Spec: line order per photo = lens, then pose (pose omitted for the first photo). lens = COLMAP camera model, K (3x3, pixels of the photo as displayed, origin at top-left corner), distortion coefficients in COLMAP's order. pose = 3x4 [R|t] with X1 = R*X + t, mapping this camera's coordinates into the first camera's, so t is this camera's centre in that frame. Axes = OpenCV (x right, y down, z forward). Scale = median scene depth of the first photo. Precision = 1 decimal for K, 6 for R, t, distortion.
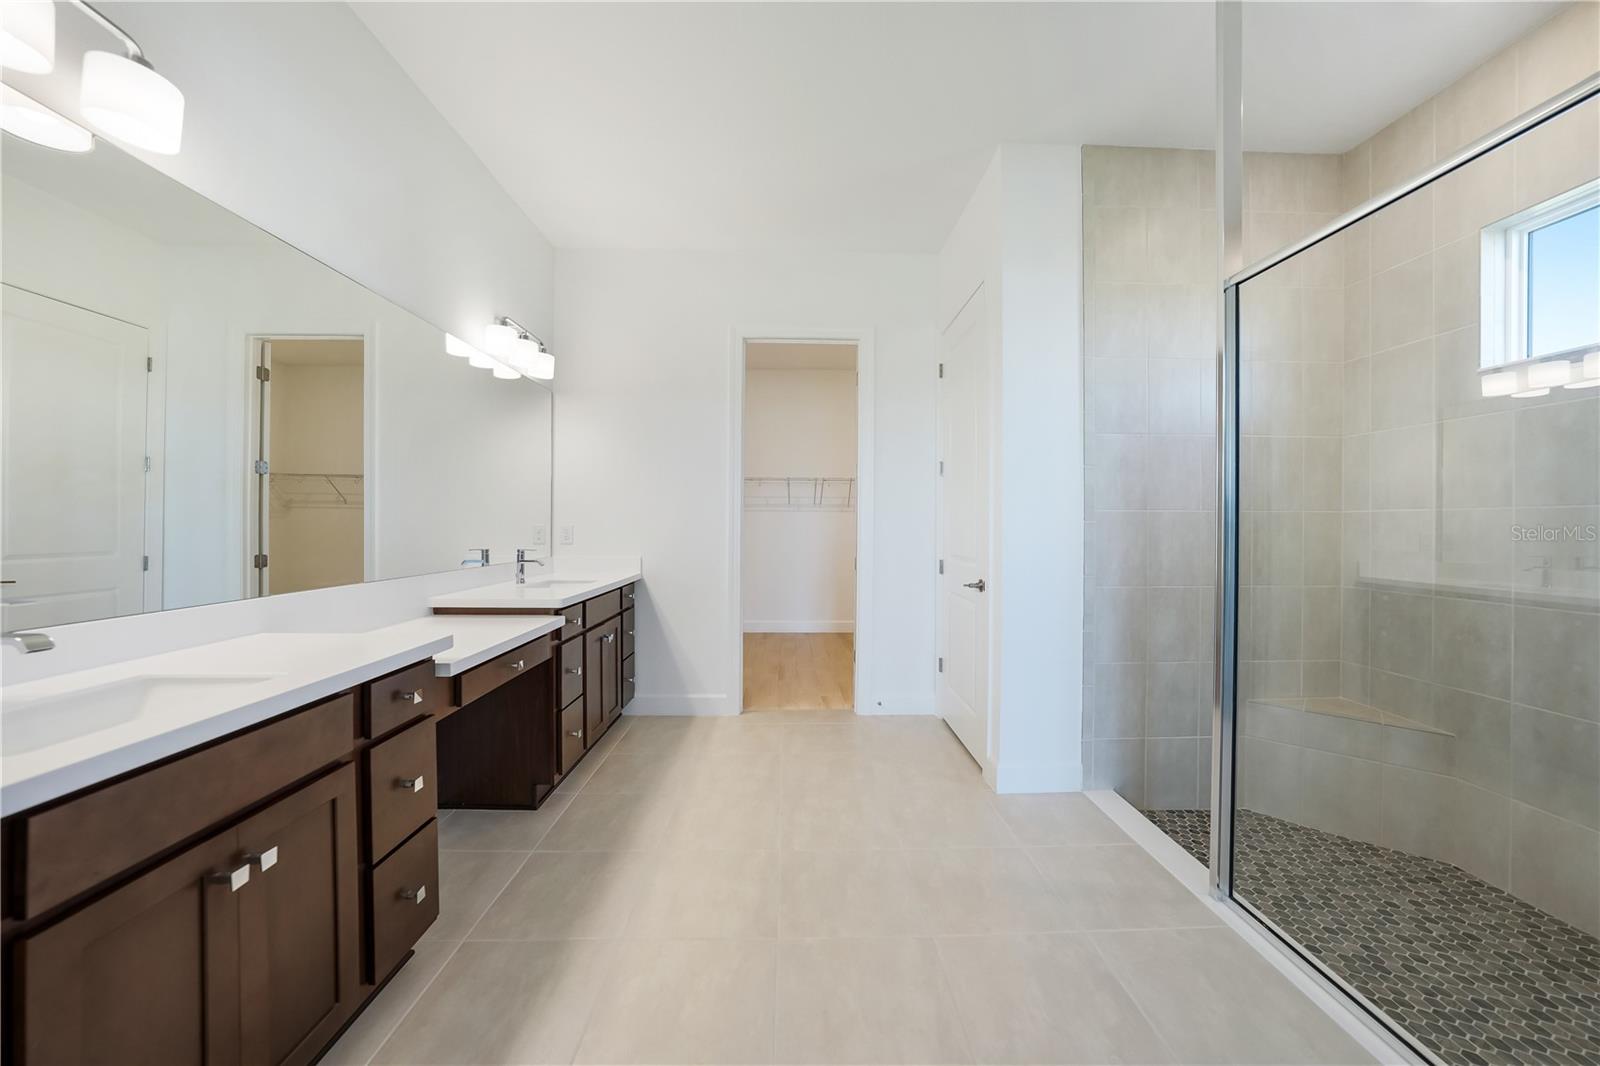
lens RADIAL K [[569.5, 0, 802.4], [0, 569.5, 526.7], [0, 0, 1]] dist [-0.019844, 0.000246]
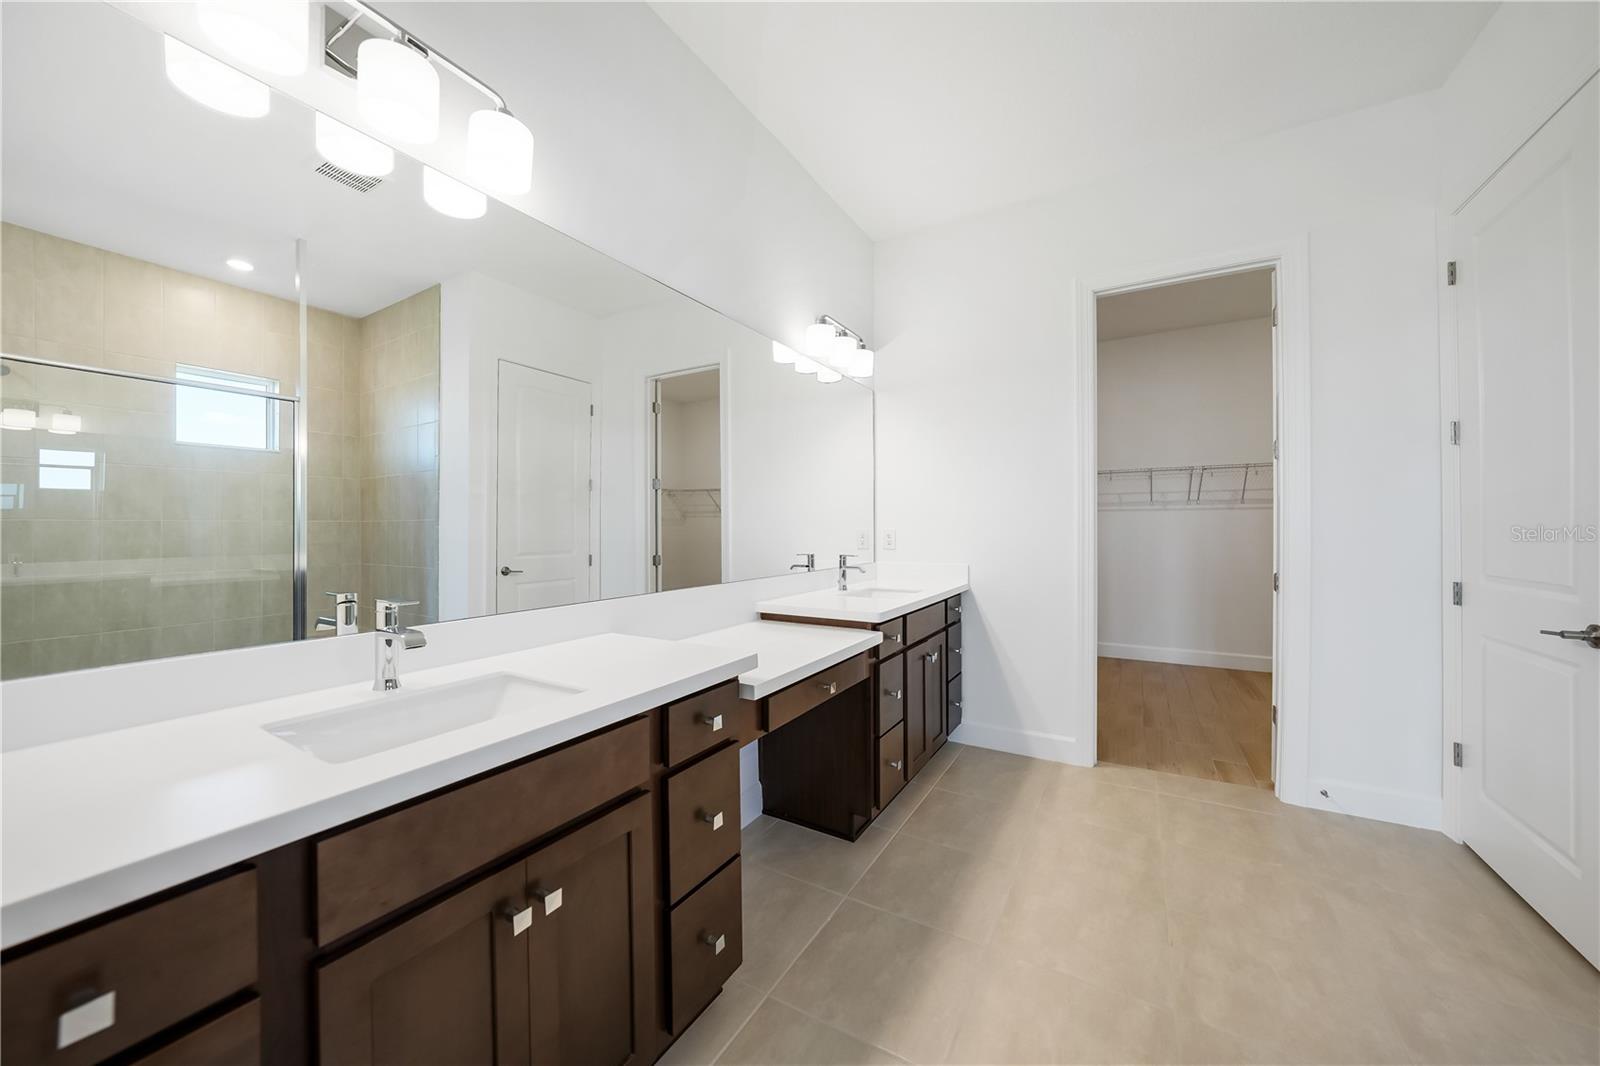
lens RADIAL K [[561.8, 0, 801.4], [0, 561.8, 530.0], [0, 0, 1]] dist [-0.022415, 0.004757]
pose [[0.844817, -0.006418, -0.535017, -0.053357], [0.006029, 0.999979, -0.002475, -0.000980], [0.535022, -0.001135, 0.844838, 0.183388]]
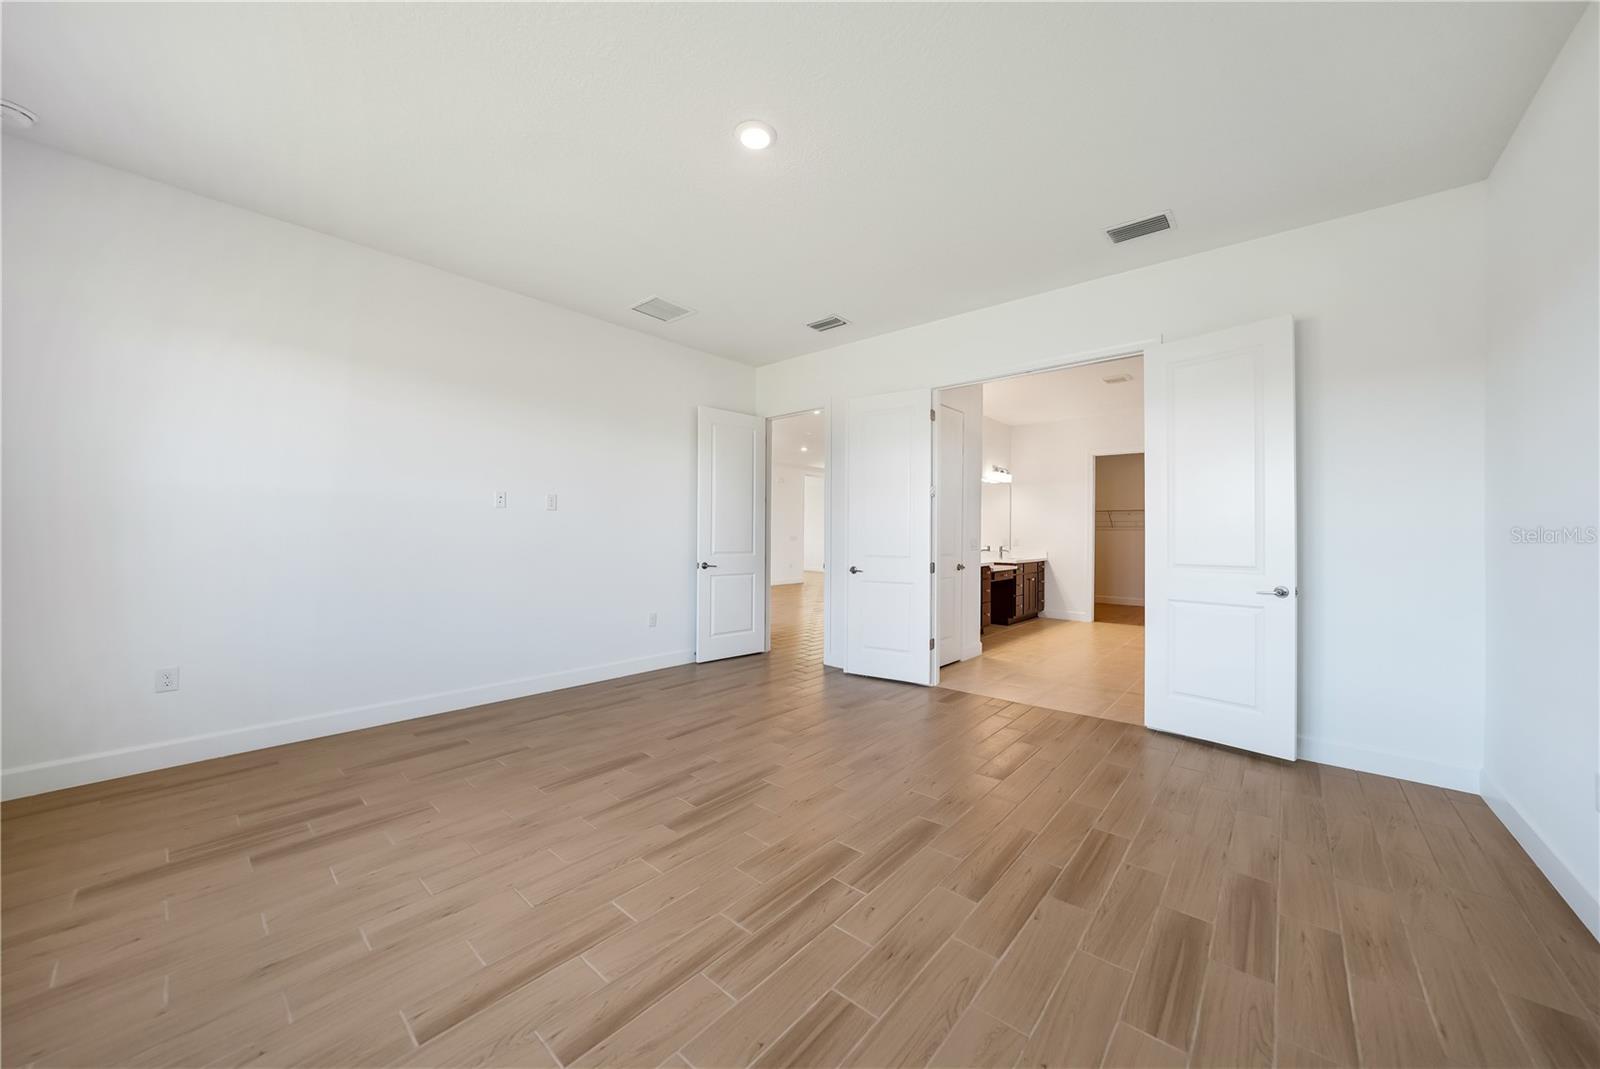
lens RADIAL K [[561.8, 0, 801.4], [0, 561.8, 531.5], [0, 0, 1]] dist [-0.022415, 0.004757]
pose [[0.742315, -0.002618, -0.670046, 0.761804], [-0.009290, 0.999856, -0.014199, 0.018121], [0.669986, 0.016765, 0.742184, -2.083994]]
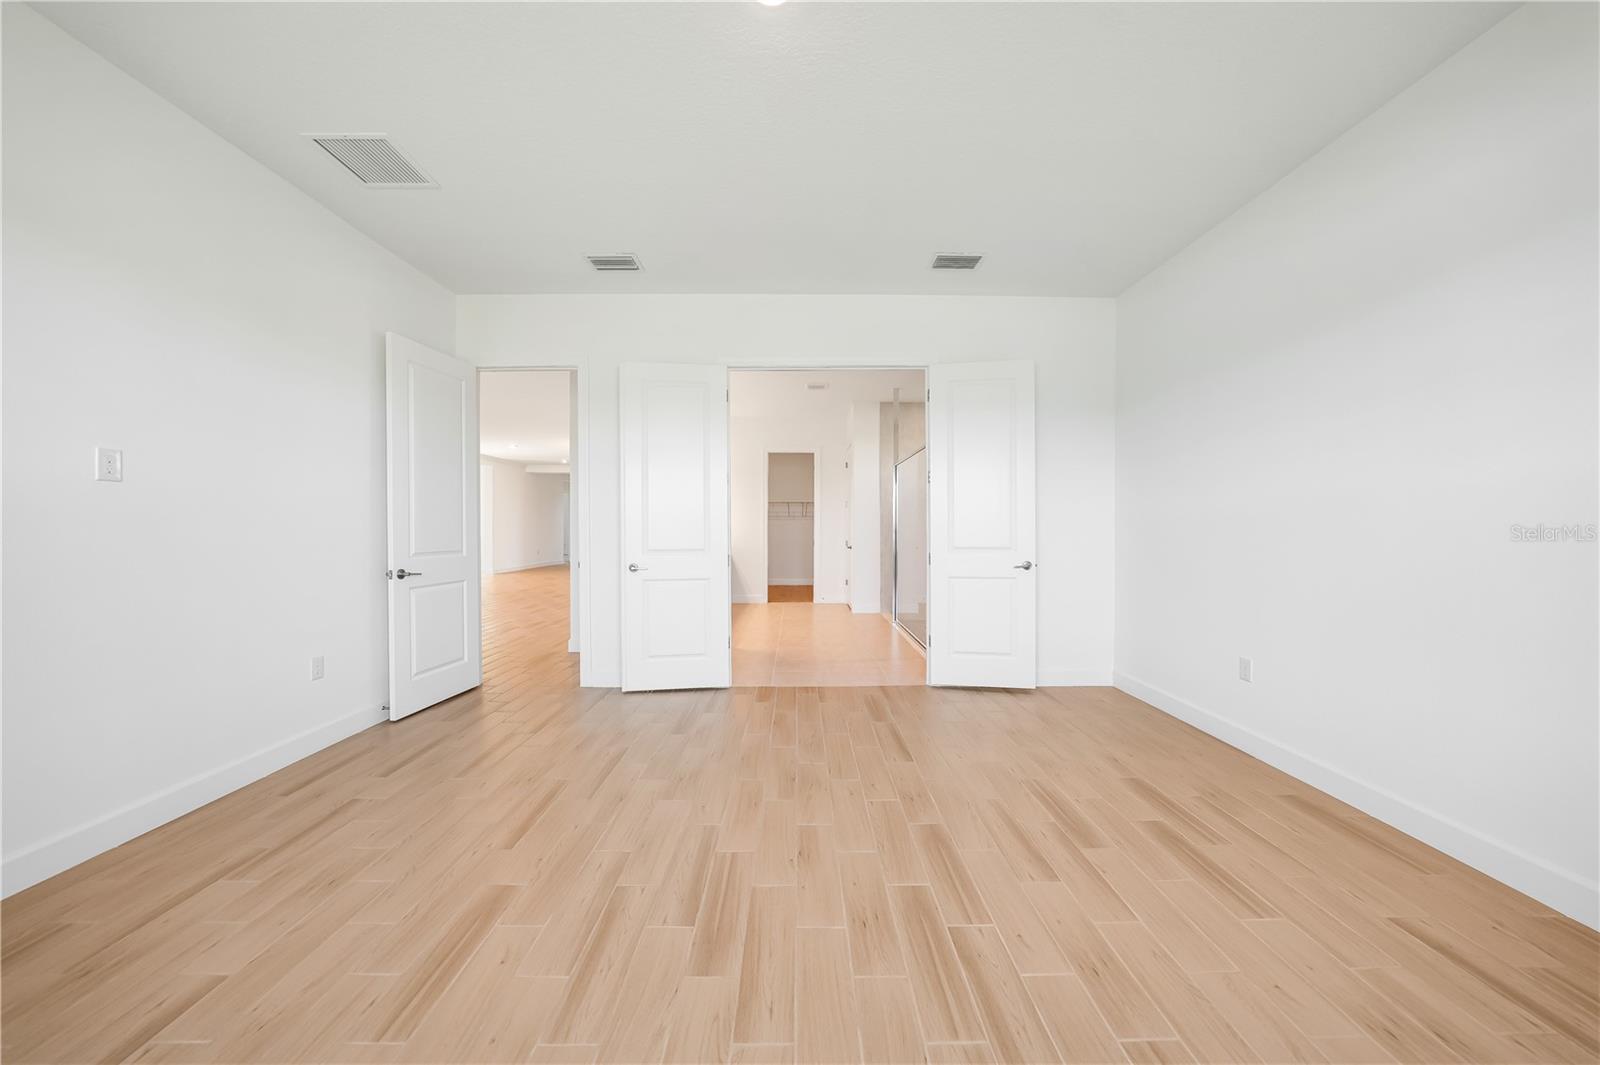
lens RADIAL K [[561.8, 0, 801.4], [0, 561.8, 529.5], [0, 0, 1]] dist [-0.022415, 0.004757]
pose [[0.999879, -0.005299, -0.014638, 0.113580], [0.005283, 0.999985, -0.001108, 0.015922], [0.014644, 0.001030, 0.999892, -2.135316]]
